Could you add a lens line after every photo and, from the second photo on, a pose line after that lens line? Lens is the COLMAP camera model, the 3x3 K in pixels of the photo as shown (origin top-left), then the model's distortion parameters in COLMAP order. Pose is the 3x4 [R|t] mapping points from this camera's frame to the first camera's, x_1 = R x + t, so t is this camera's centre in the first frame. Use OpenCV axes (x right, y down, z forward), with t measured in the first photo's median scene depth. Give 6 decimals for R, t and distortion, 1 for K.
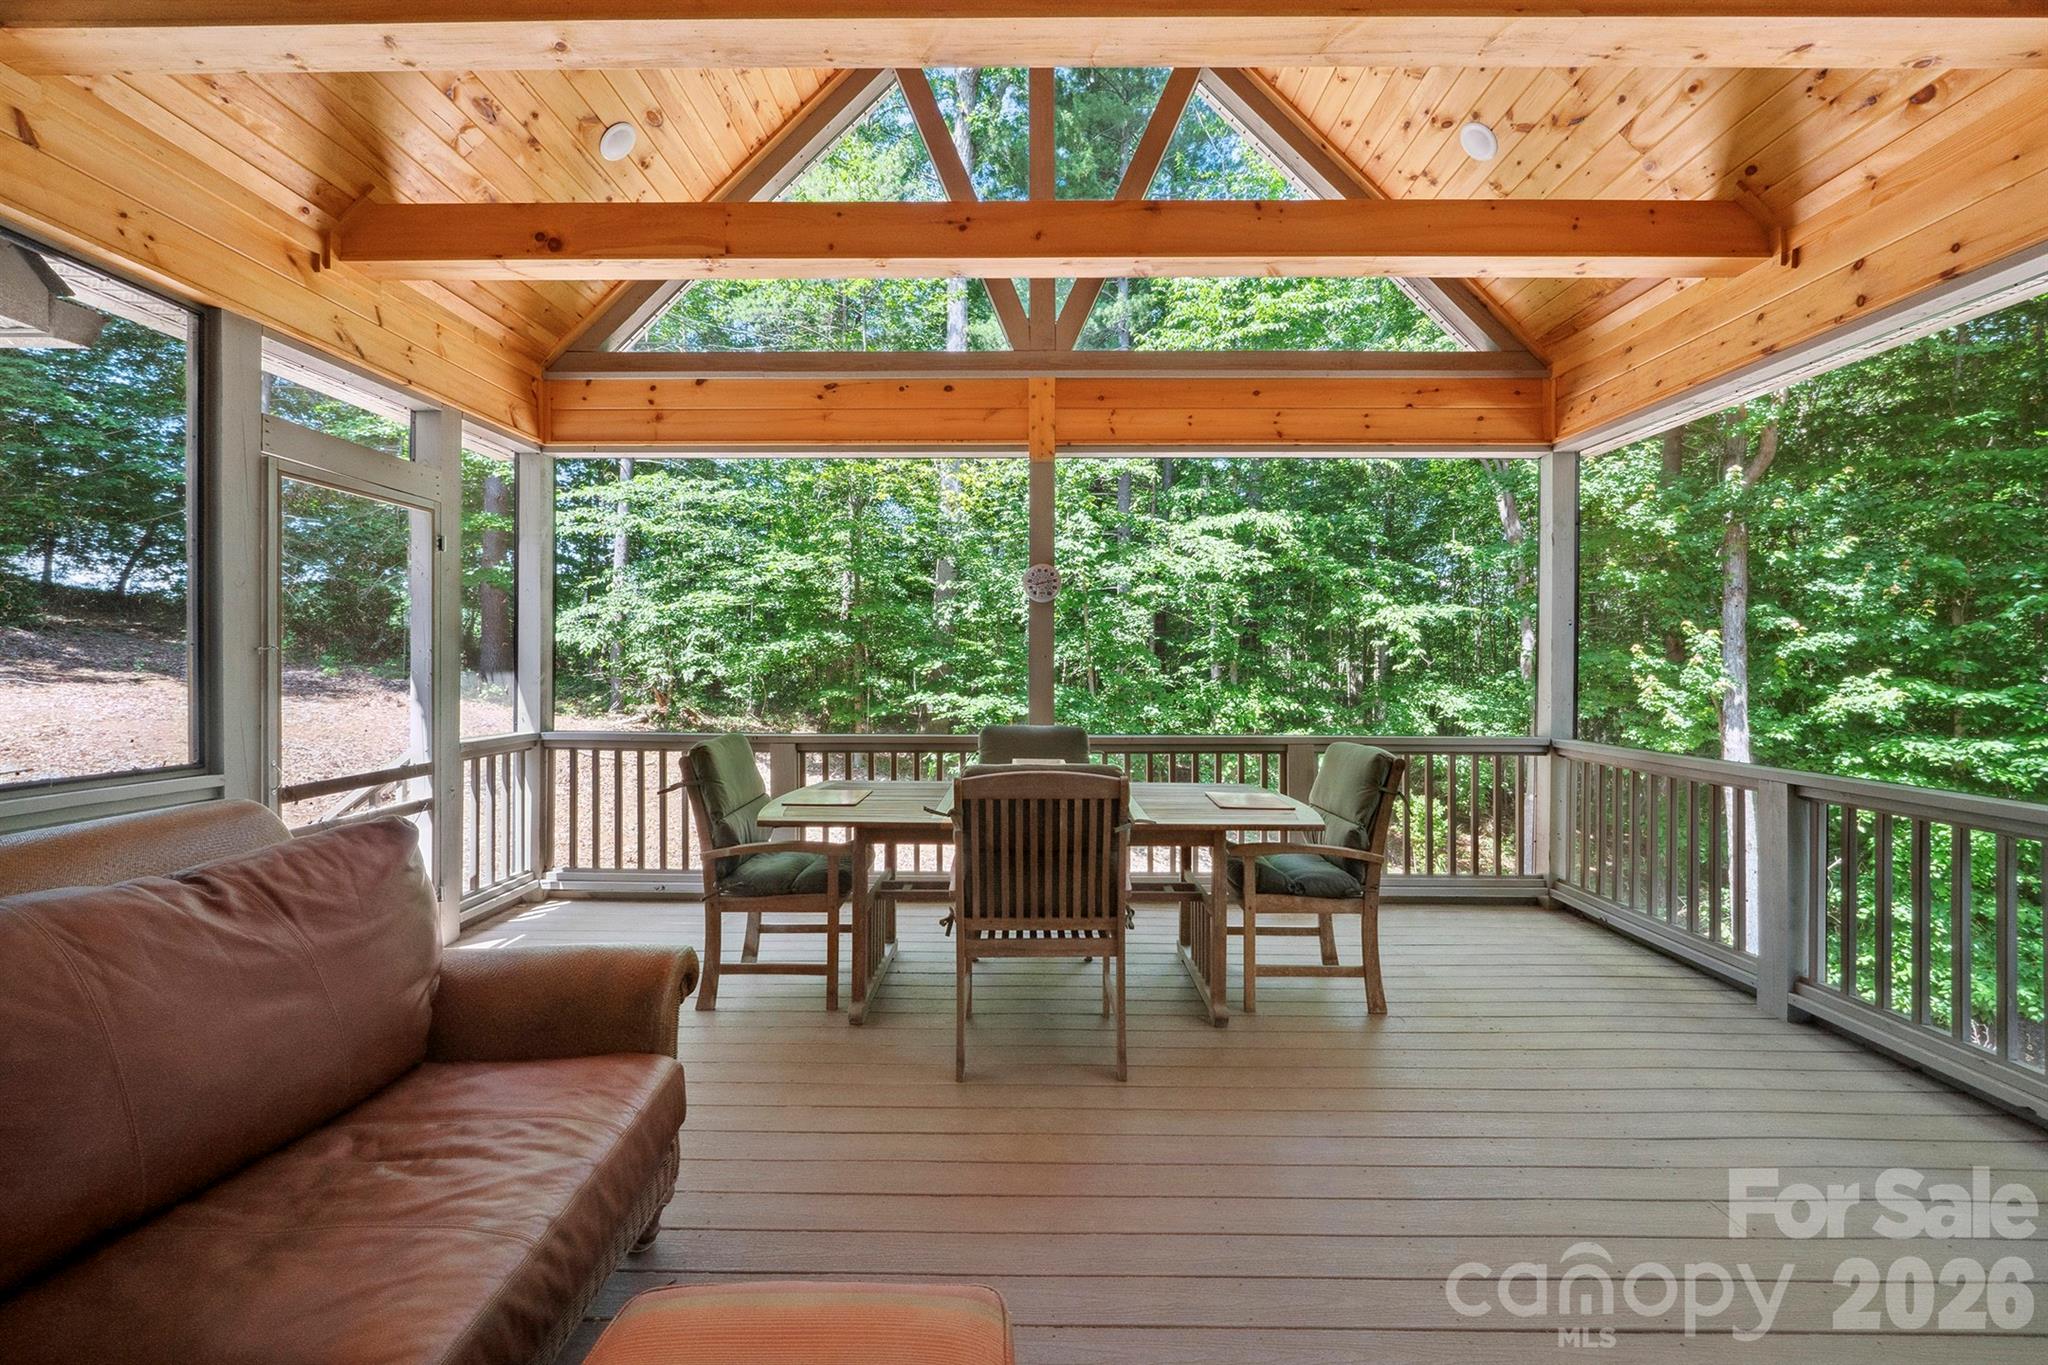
lens RADIAL K [[866.4, 0, 1022.7], [0, 866.4, 679.6], [0, 0, 1]] dist [-0.001478, -0.000825]
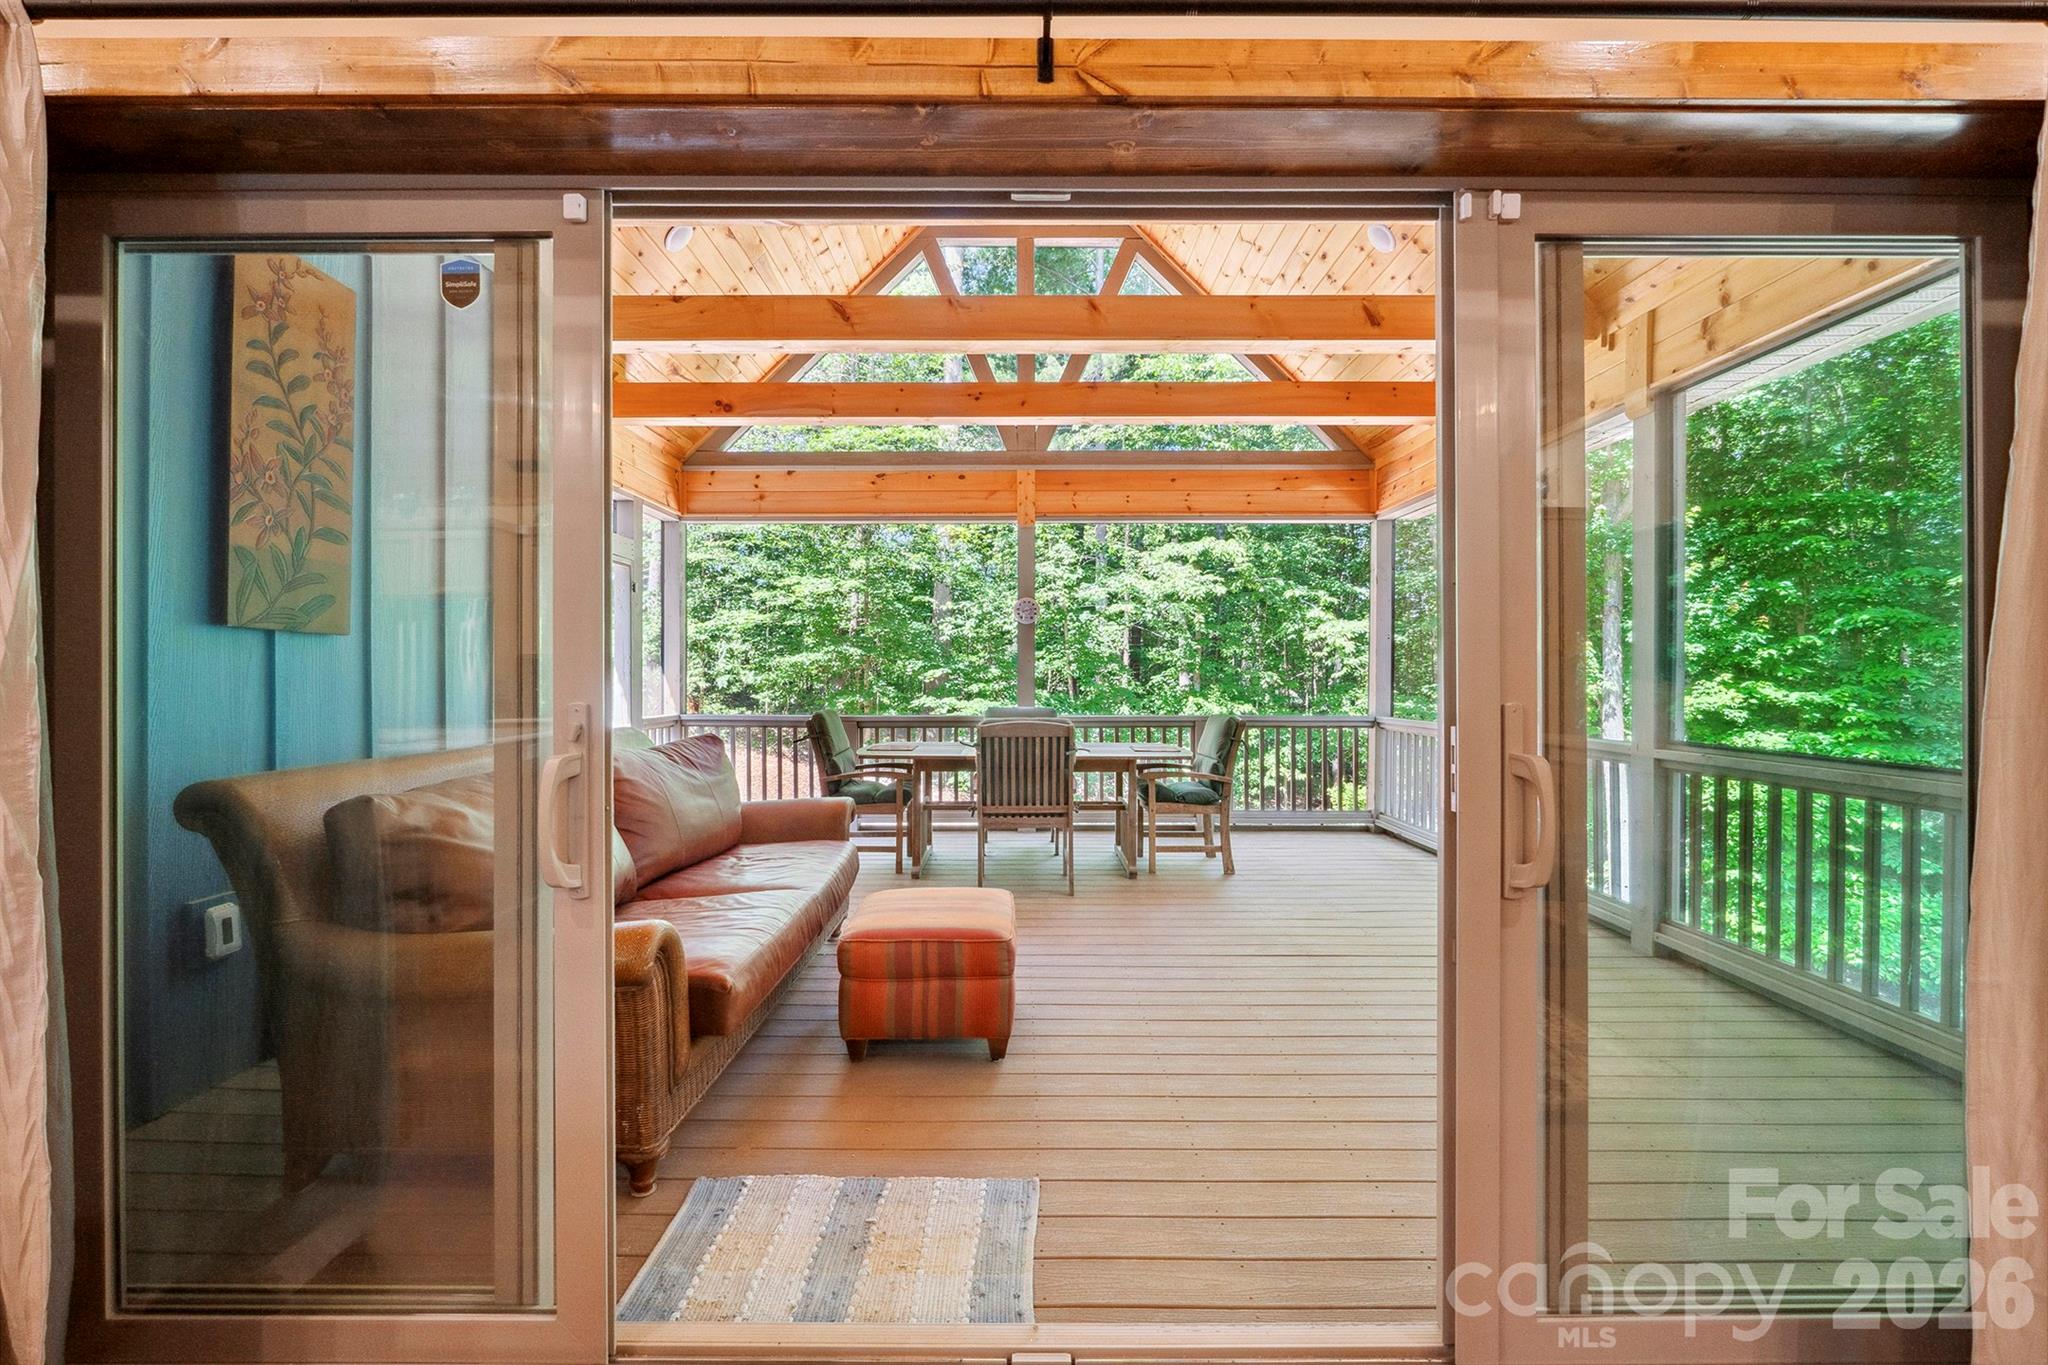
lens RADIAL K [[866.4, 0, 1022.2], [0, 866.4, 680.1], [0, 0, 1]] dist [-0.001478, -0.000825]
pose [[0.999904, -0.002916, 0.013542, -0.001983], [0.003121, 0.999881, -0.015140, 0.010420], [-0.013496, 0.015181, 0.999794, -0.173770]]
